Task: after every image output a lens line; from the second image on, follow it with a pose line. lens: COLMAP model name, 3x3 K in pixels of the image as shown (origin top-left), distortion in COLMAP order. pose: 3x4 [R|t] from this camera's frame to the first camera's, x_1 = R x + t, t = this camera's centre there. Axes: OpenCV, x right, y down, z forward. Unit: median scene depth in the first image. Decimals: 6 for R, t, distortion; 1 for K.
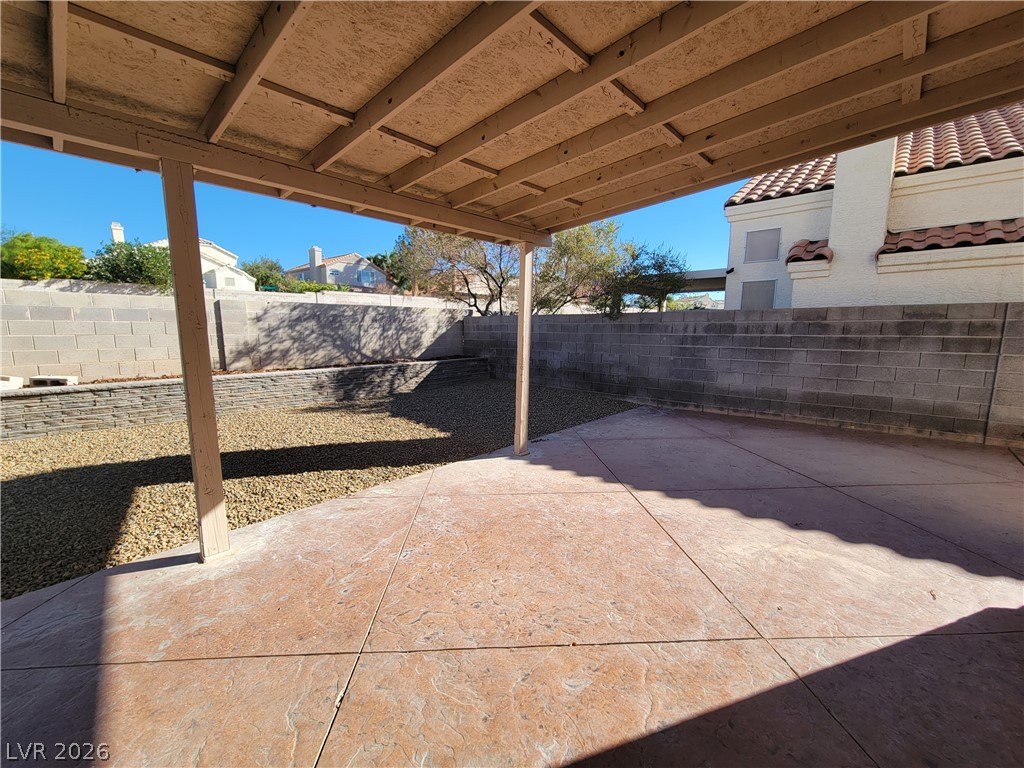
lens RADIAL K [[417.7, 0, 506.9], [0, 417.7, 391.4], [0, 0, 1]] dist [0.002089, -0.002478]
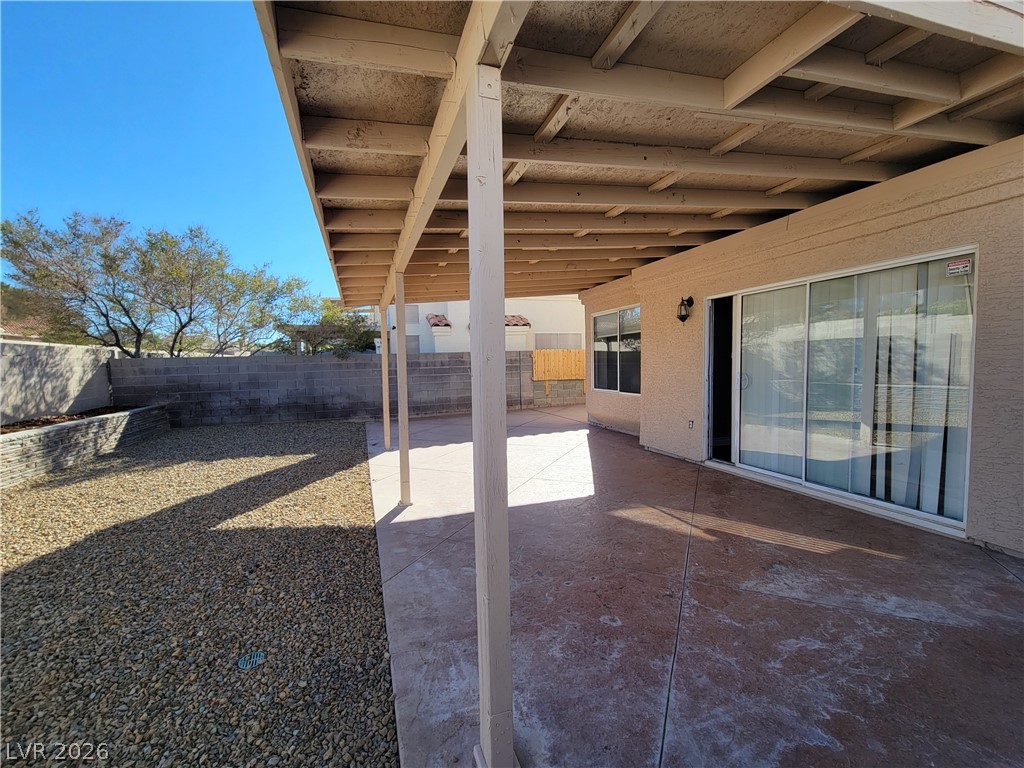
lens RADIAL K [[417.7, 0, 510.9], [0, 417.7, 387.1], [0, 0, 1]] dist [0.002089, -0.002478]
pose [[0.463710, -0.066728, 0.883471, -0.773629], [0.159789, 0.987107, -0.009314, 0.011783], [-0.871459, 0.145488, 0.468394, -0.070993]]
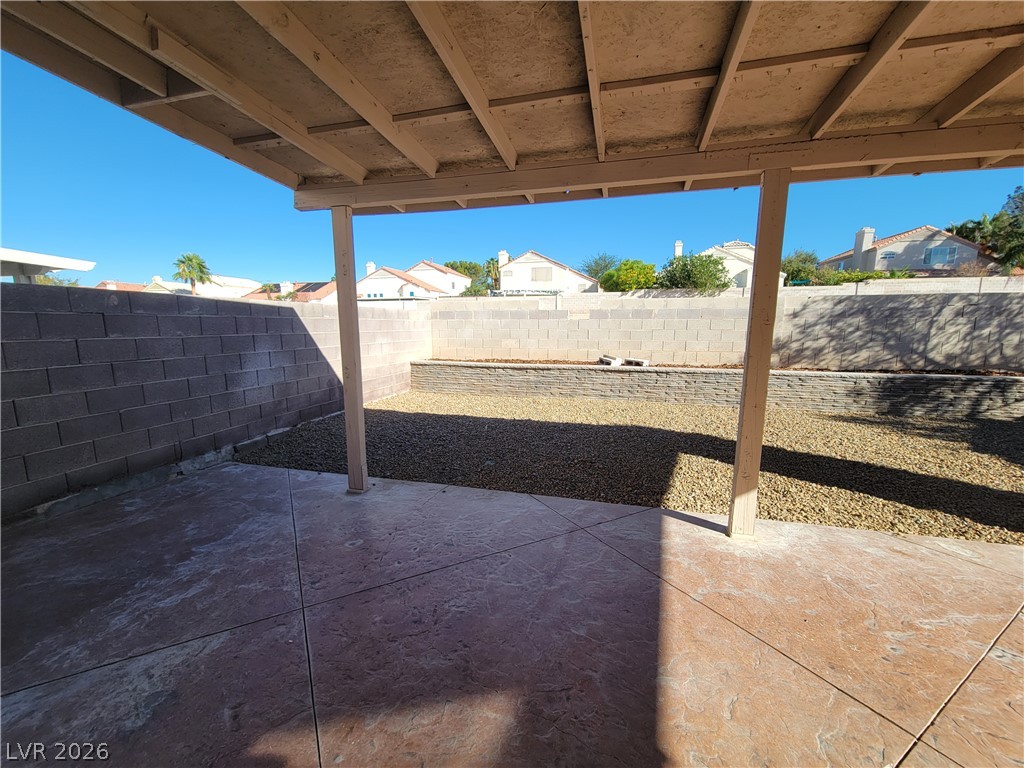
lens RADIAL K [[417.7, 0, 508.3], [0, 417.7, 390.0], [0, 0, 1]] dist [0.002089, -0.002478]
pose [[0.459015, 0.135972, -0.877962, -0.031737], [-0.132123, 0.987677, 0.083888, 0.004679], [0.878549, 0.077493, 0.471324, -0.027390]]
